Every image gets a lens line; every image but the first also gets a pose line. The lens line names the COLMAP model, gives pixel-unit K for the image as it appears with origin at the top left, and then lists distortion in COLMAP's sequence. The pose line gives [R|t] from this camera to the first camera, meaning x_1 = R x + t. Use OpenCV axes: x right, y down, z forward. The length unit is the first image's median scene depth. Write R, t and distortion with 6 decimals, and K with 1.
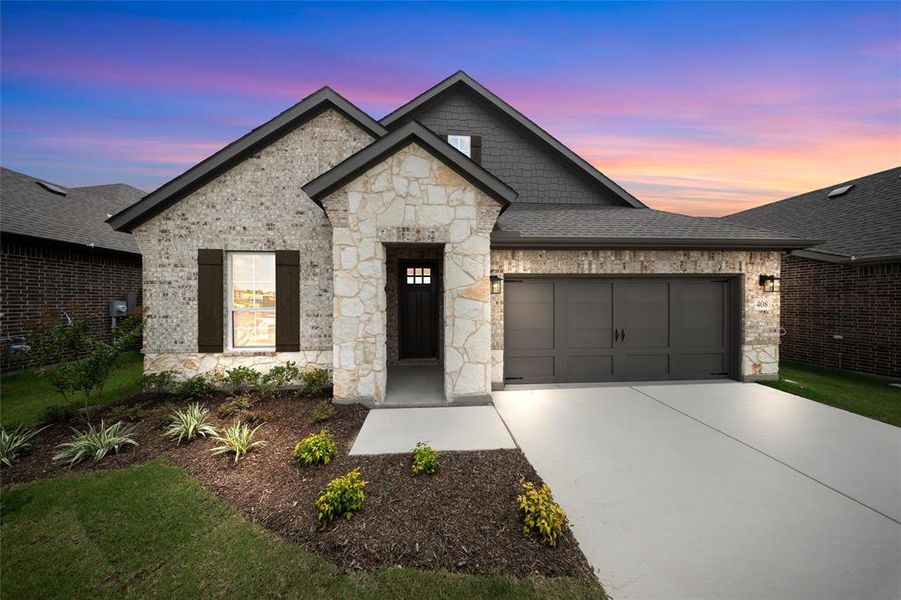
lens RADIAL K [[264.7, 0, 444.7], [0, 264.7, 301.7], [0, 0, 1]] dist [-0.004182, -0.000141]
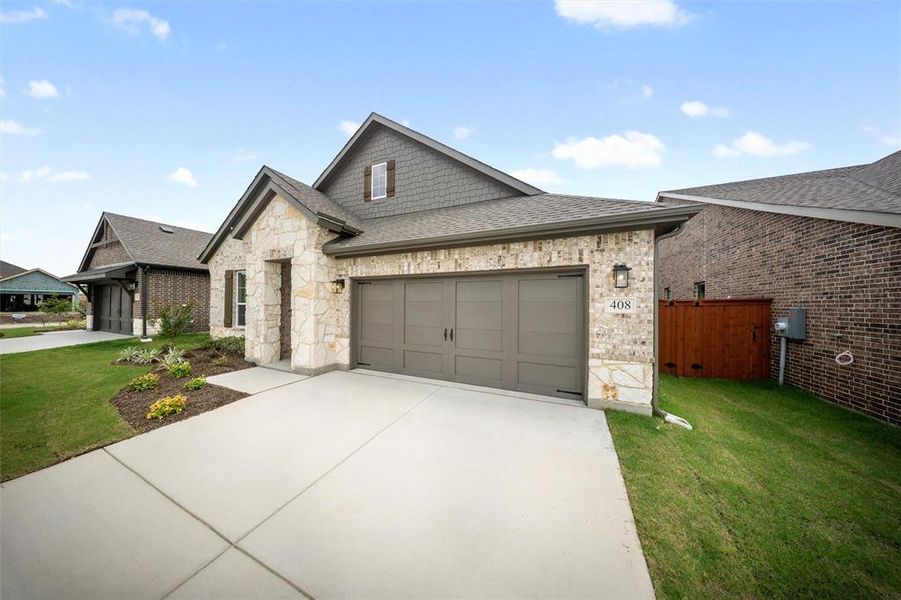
lens RADIAL K [[264.7, 0, 444.7], [0, 264.7, 301.7], [0, 0, 1]] dist [-0.004182, -0.000141]
pose [[0.874876, 0.006704, -0.484300, 1.244740], [-0.014713, 0.999811, -0.012739, 0.018301], [0.484123, 0.018270, 0.874809, 0.133382]]
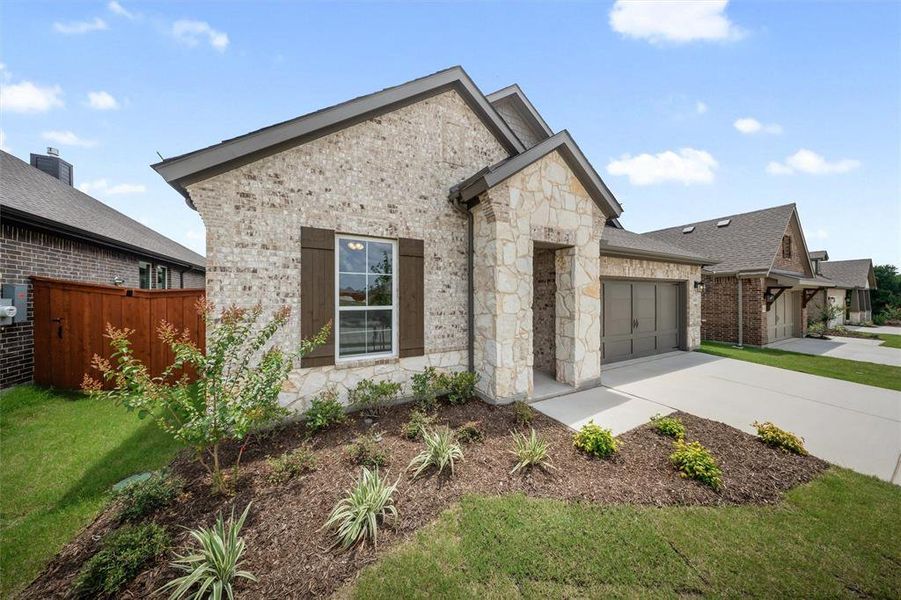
lens RADIAL K [[264.7, 0, 444.7], [0, 264.7, 301.7], [0, 0, 1]] dist [-0.004182, -0.000141]
pose [[0.919734, -0.004877, 0.392512, -0.825666], [0.004591, 0.999988, 0.001667, 0.009097], [-0.392516, 0.000268, 0.919745, 0.162579]]
